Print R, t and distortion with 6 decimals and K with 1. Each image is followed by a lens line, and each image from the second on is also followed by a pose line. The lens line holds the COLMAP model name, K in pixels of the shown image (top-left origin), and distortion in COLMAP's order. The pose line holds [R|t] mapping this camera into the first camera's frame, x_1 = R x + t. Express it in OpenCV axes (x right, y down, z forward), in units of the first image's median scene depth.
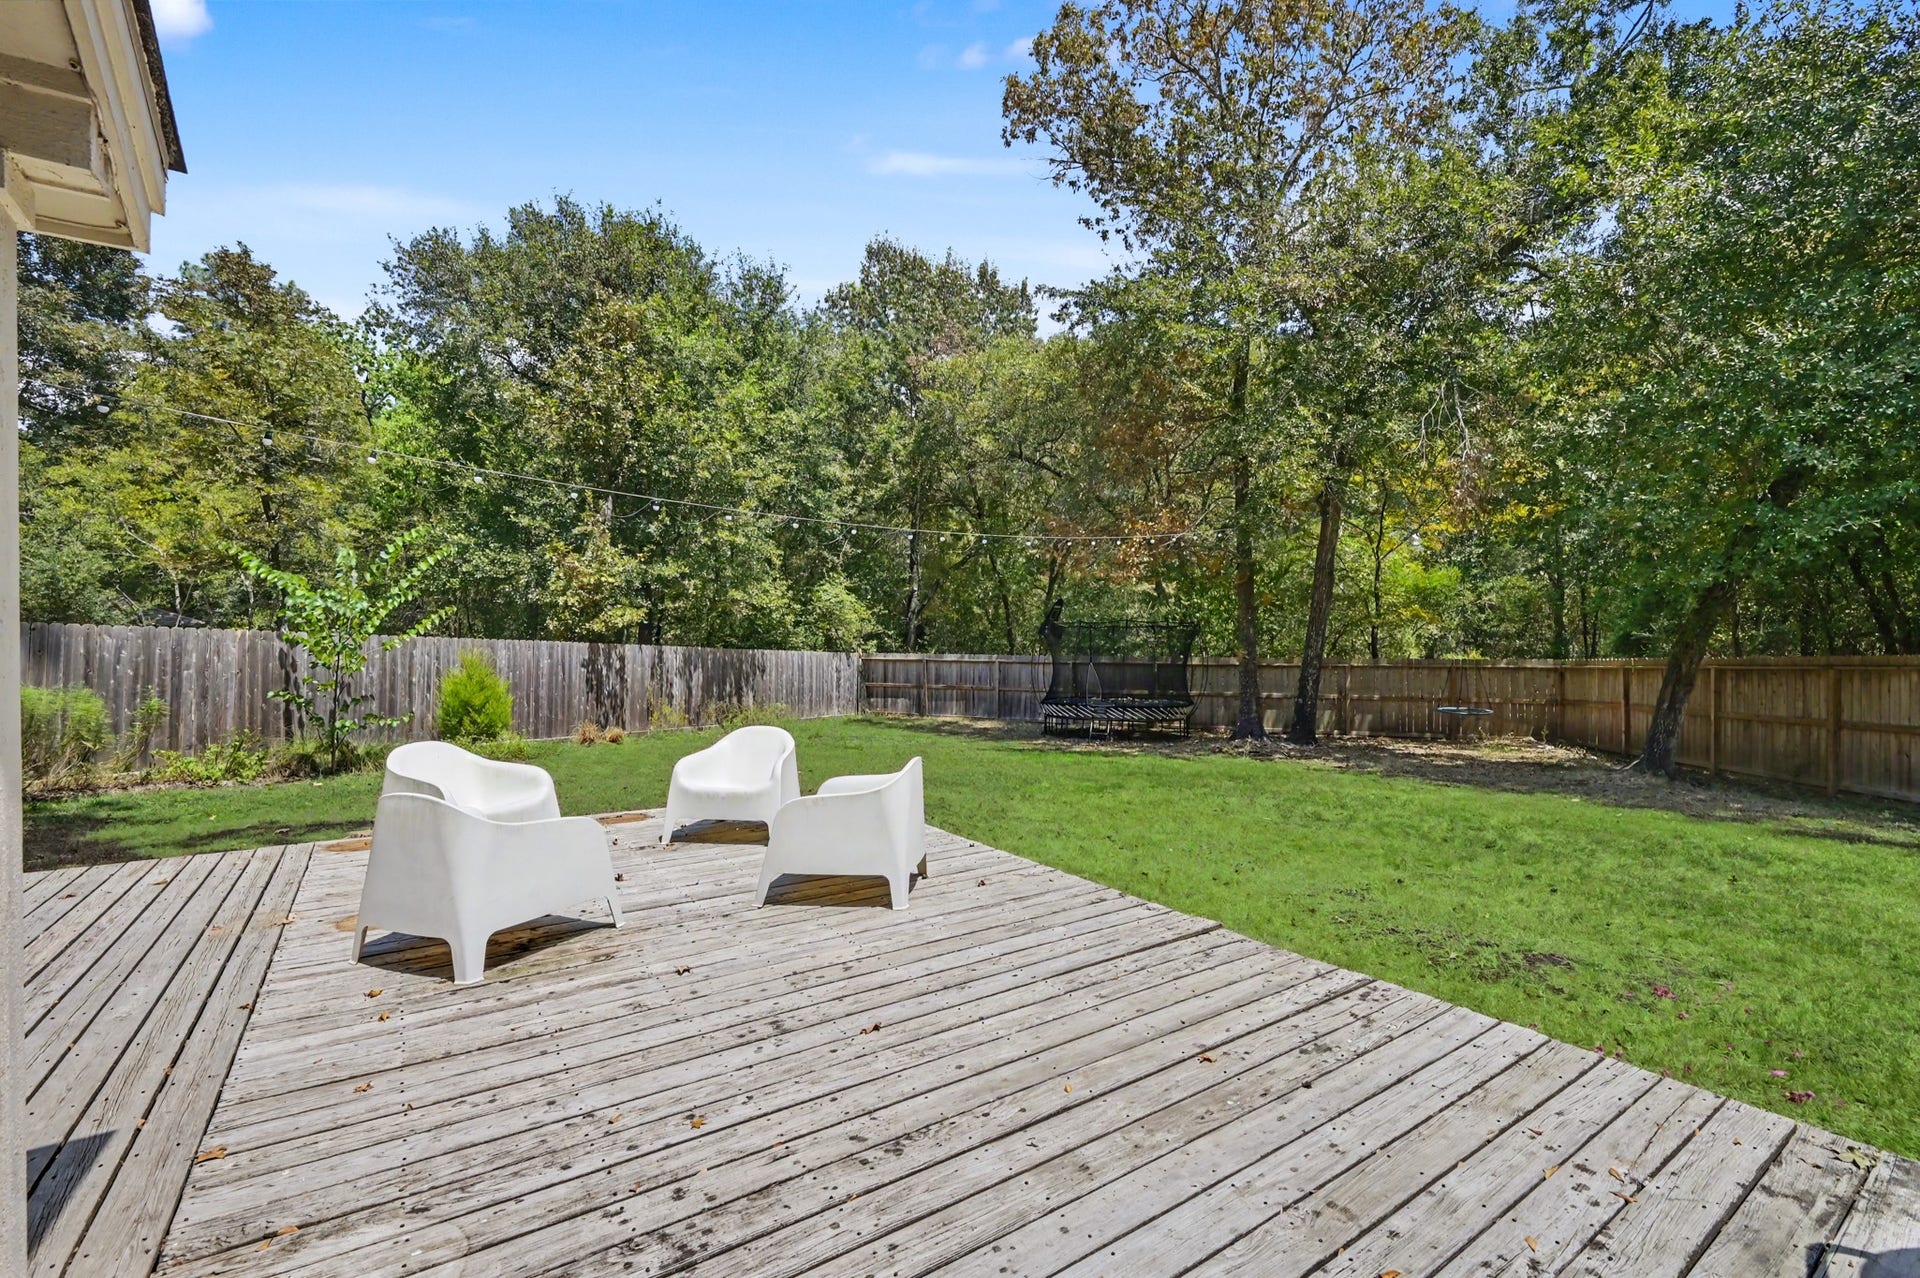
lens RADIAL K [[837.0, 0, 963.1], [0, 837.0, 631.5], [0, 0, 1]] dist [-0.000409, 0.000191]
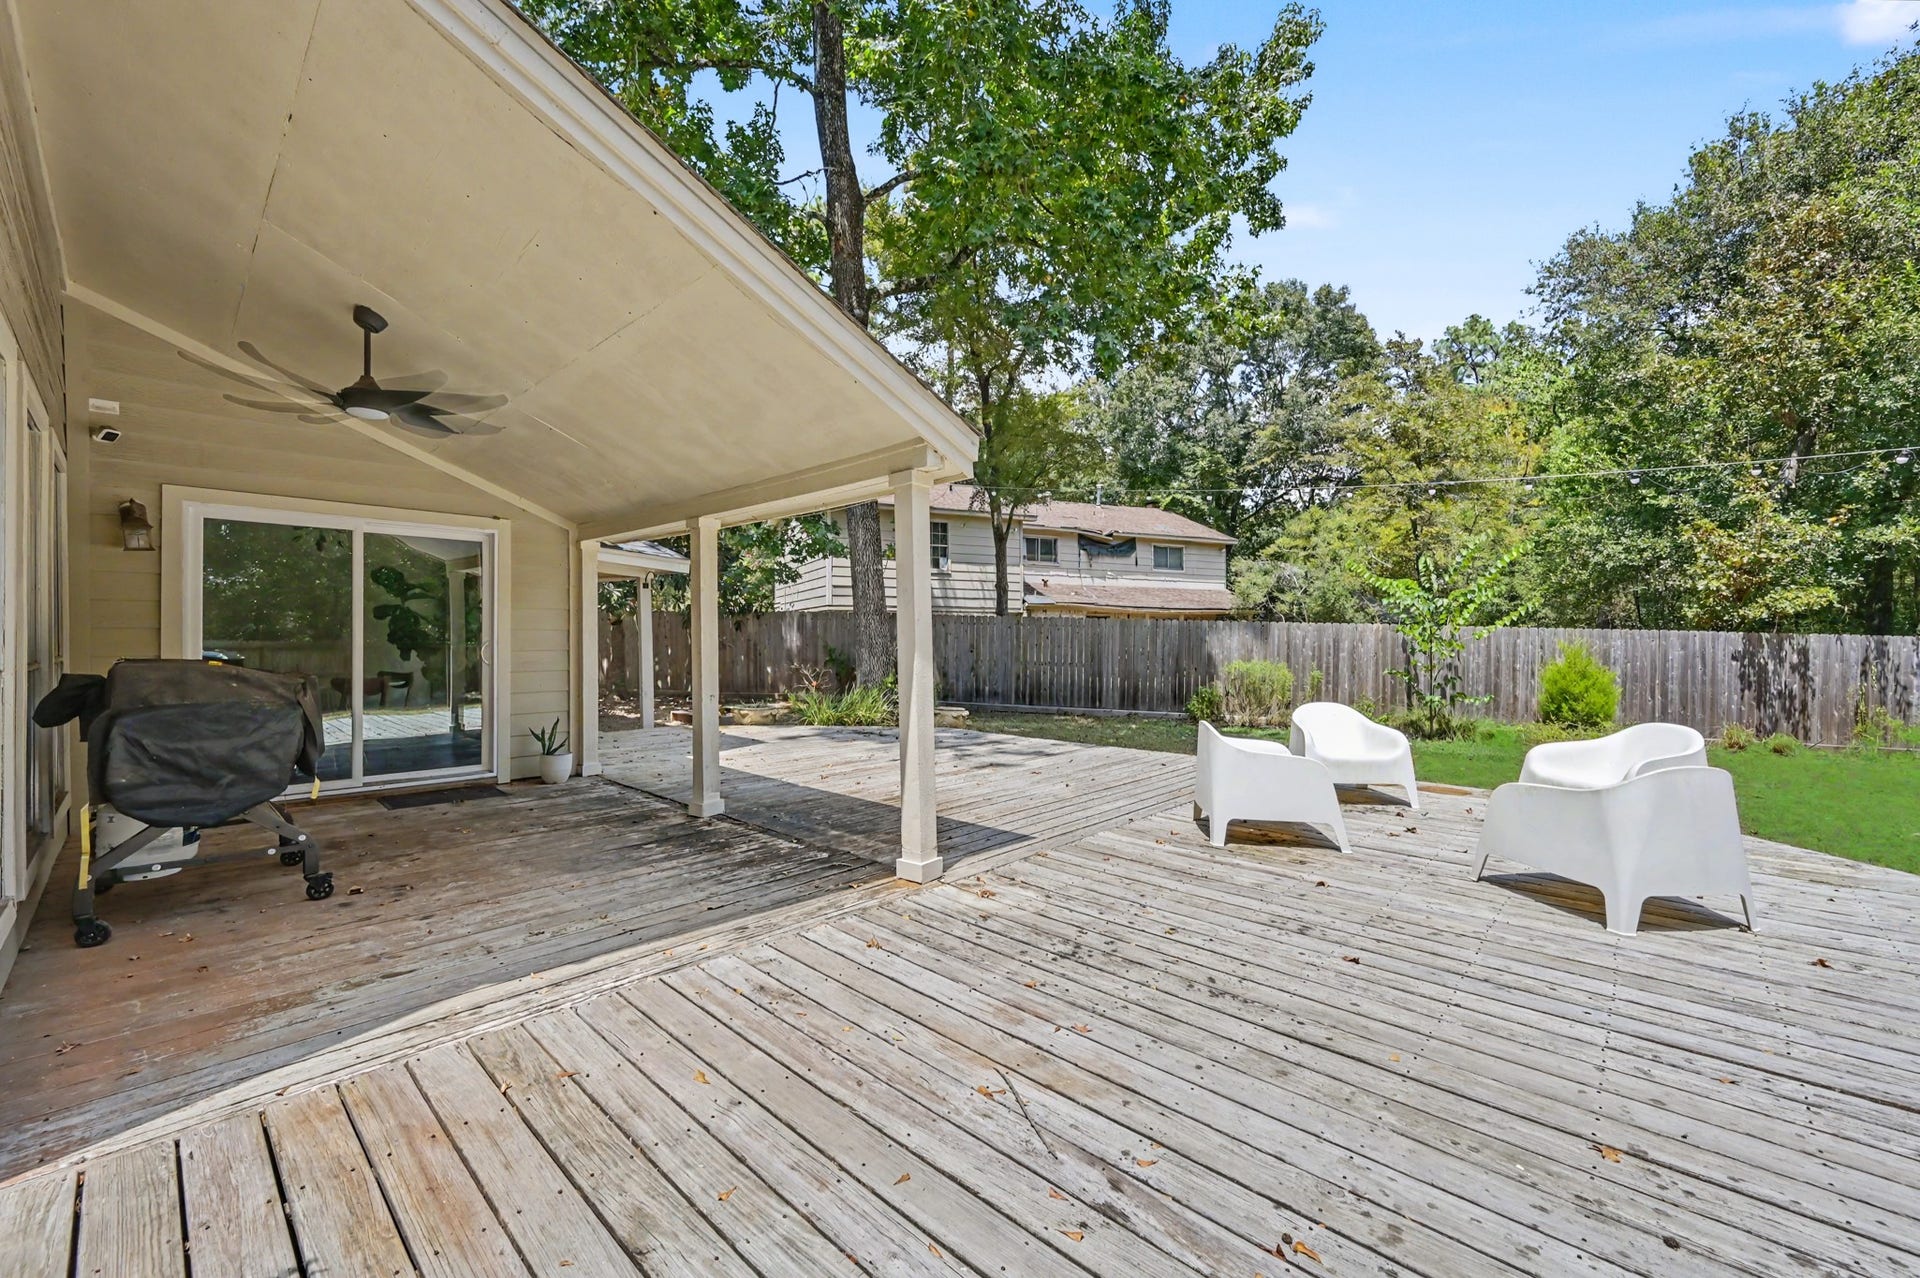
lens RADIAL K [[787.1, 0, 961.0], [0, 787.1, 639.0], [0, 0, 1]] dist [0.001389, 0.000887]
pose [[0.205632, -0.000951, -0.978629, 0.663882], [0.016650, 0.999858, 0.002527, 0.020246], [0.978488, -0.016814, 0.205619, 0.210241]]
